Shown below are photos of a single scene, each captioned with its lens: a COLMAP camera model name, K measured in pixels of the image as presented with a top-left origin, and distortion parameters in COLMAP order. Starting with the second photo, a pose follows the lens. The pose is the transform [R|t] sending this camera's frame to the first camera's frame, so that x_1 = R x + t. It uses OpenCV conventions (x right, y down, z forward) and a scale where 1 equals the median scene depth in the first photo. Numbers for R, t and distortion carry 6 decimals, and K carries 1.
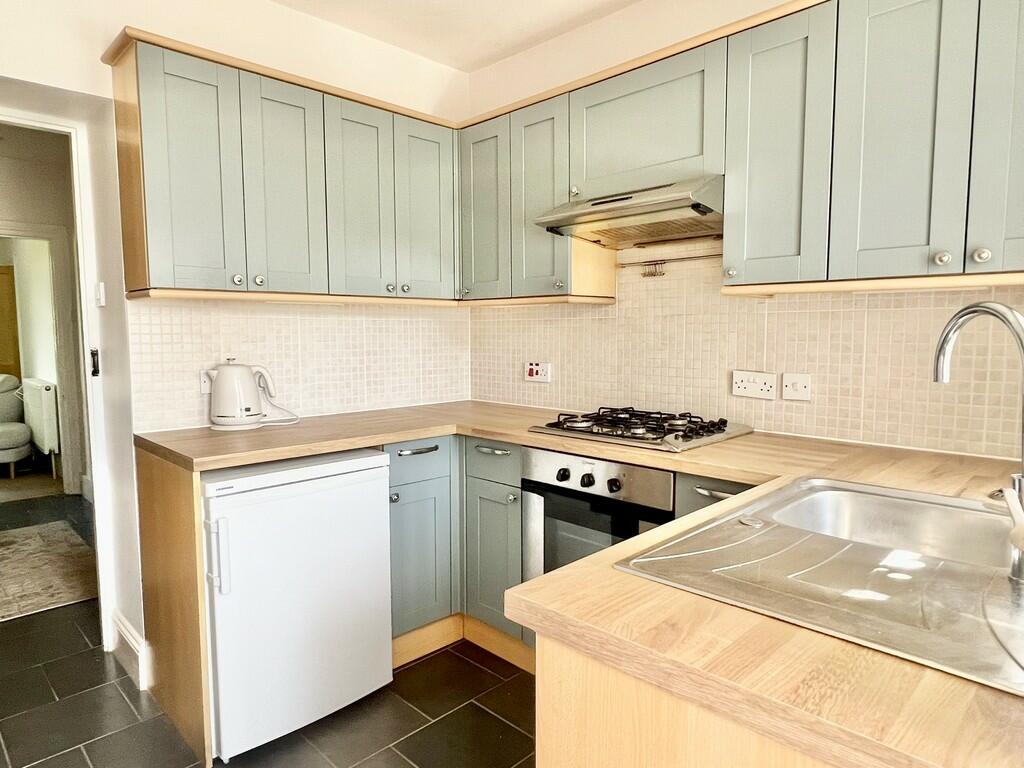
lens RADIAL K [[632.9, 0, 514.5], [0, 632.9, 385.0], [0, 0, 1]] dist [-0.008909, -0.001161]
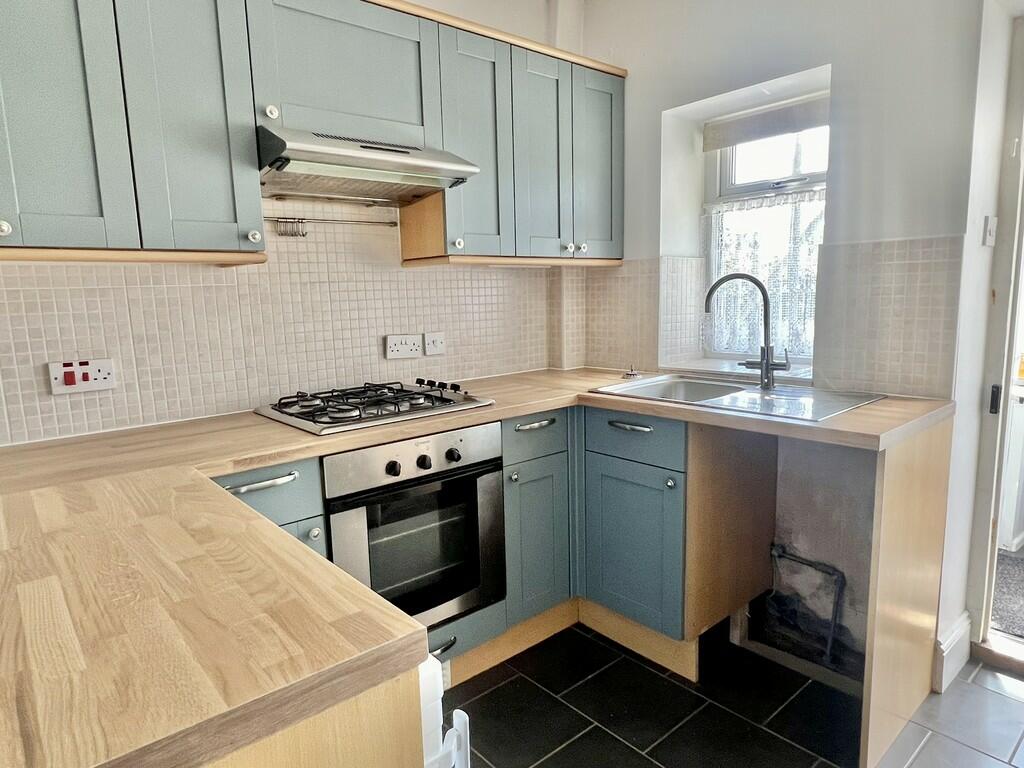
lens RADIAL K [[632.9, 0, 514.7], [0, 632.9, 386.3], [0, 0, 1]] dist [-0.008909, -0.001161]
pose [[0.074478, -0.147977, 0.986183, -0.650386], [0.112691, 0.983843, 0.139115, -0.059264], [-0.990835, 0.100773, 0.089950, 0.666780]]
